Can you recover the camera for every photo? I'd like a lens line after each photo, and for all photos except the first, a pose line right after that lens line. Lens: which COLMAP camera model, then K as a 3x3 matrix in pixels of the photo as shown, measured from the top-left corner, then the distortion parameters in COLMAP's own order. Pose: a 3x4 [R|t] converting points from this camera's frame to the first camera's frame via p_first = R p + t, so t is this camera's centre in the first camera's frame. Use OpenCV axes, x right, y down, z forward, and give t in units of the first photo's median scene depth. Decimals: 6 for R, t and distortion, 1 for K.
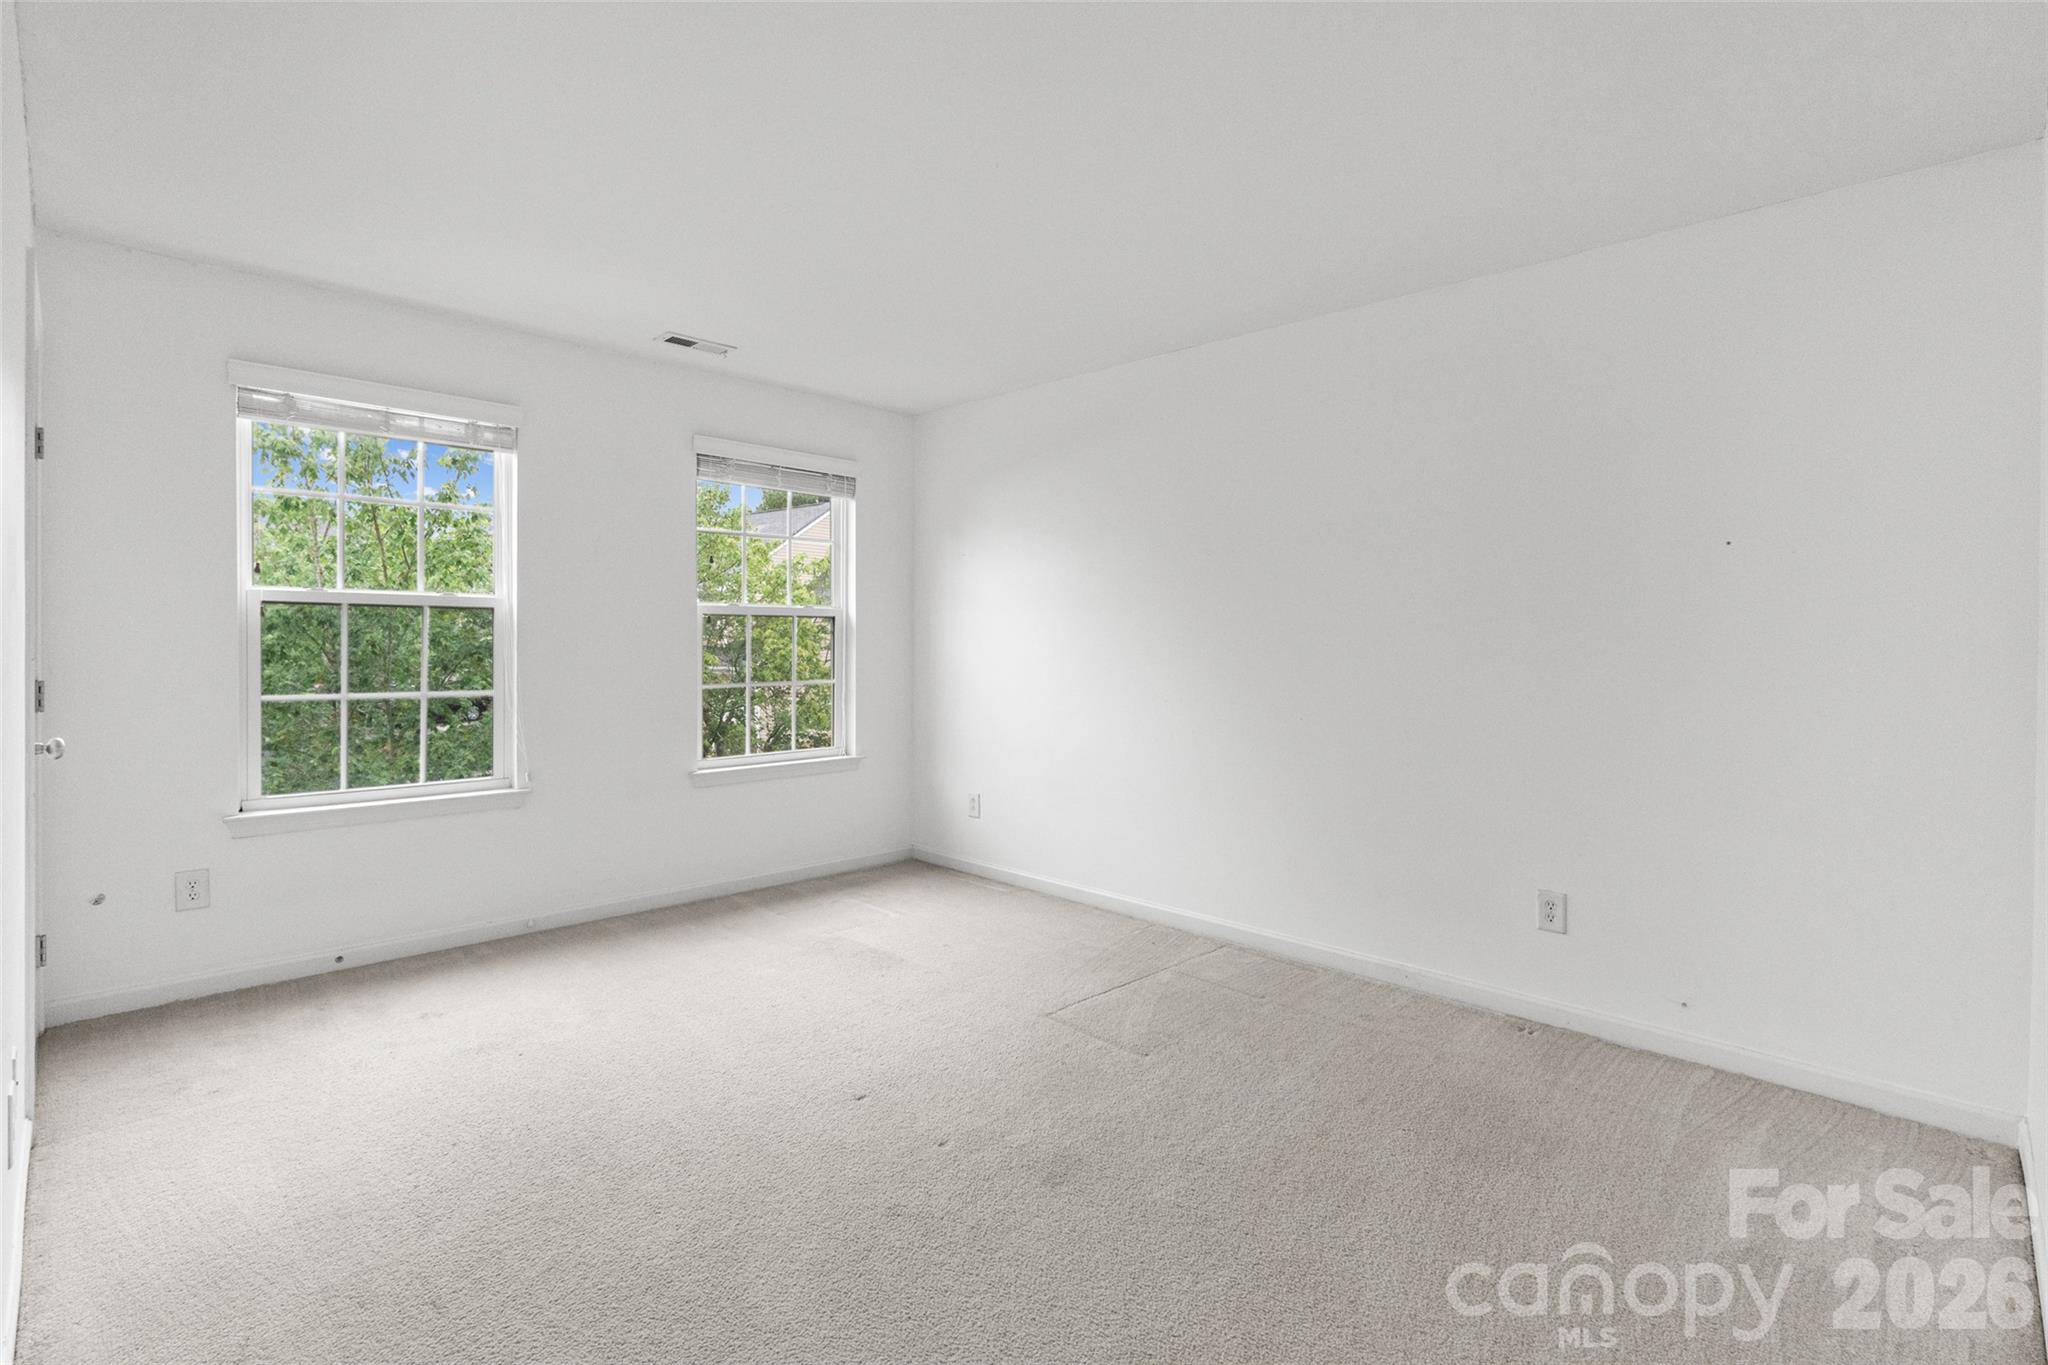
lens RADIAL K [[959.9, 0, 1027.9], [0, 959.9, 623.7], [0, 0, 1]] dist [-0.002382, -0.000332]
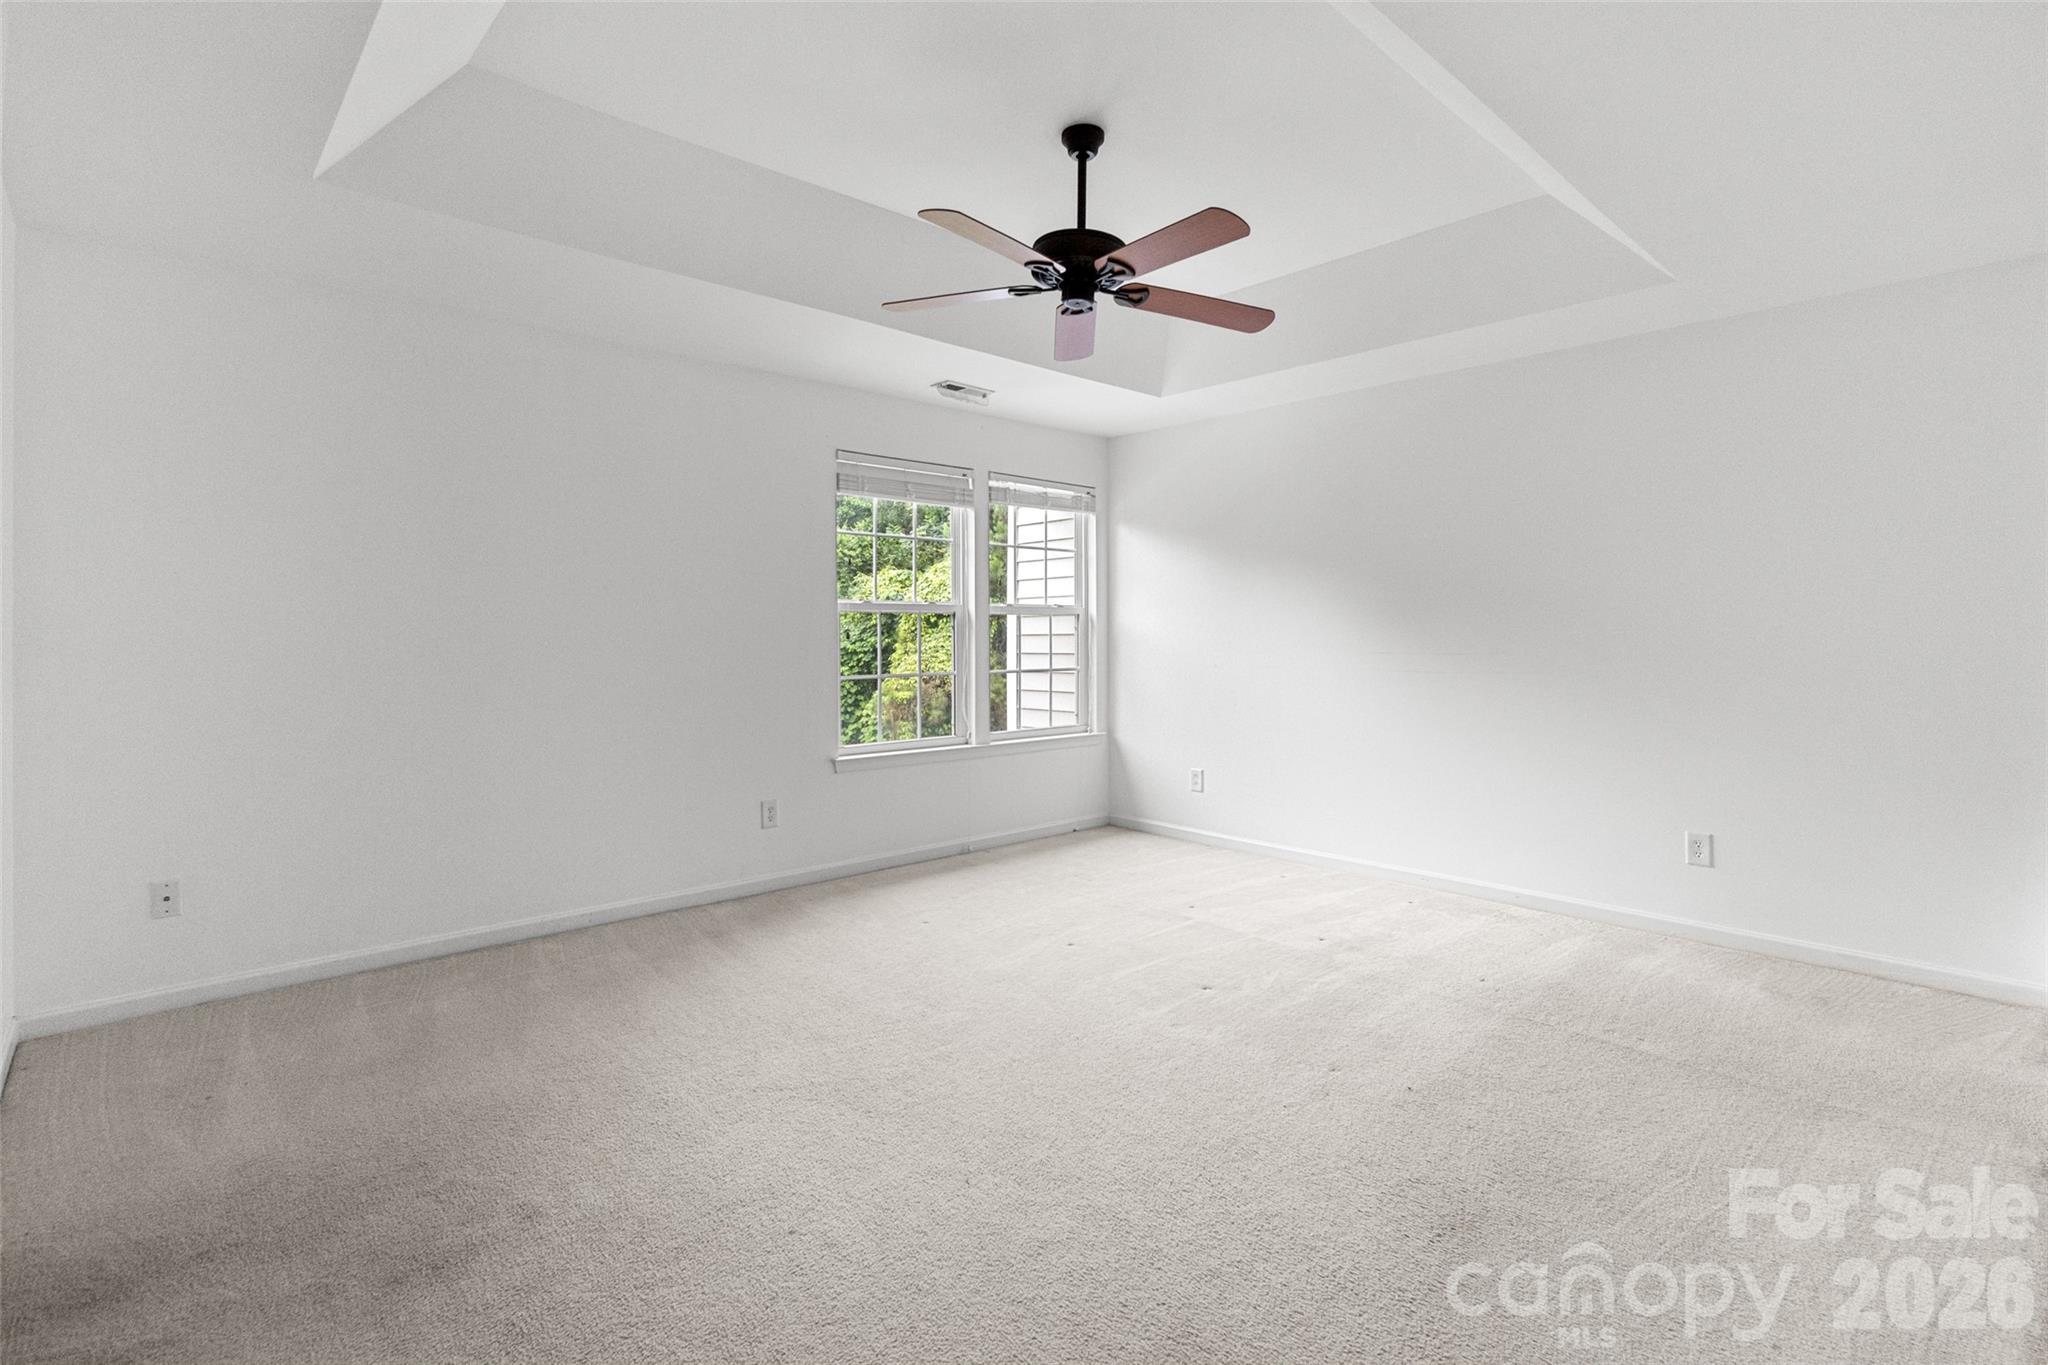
lens RADIAL K [[959.9, 0, 1027.9], [0, 959.9, 623.7], [0, 0, 1]] dist [-0.002382, -0.000332]
pose [[0.999998, -0.001683, 0.001360, -0.221155], [0.001685, 0.999998, -0.001460, 0.003759], [-0.001357, 0.001462, 0.999998, -0.168852]]
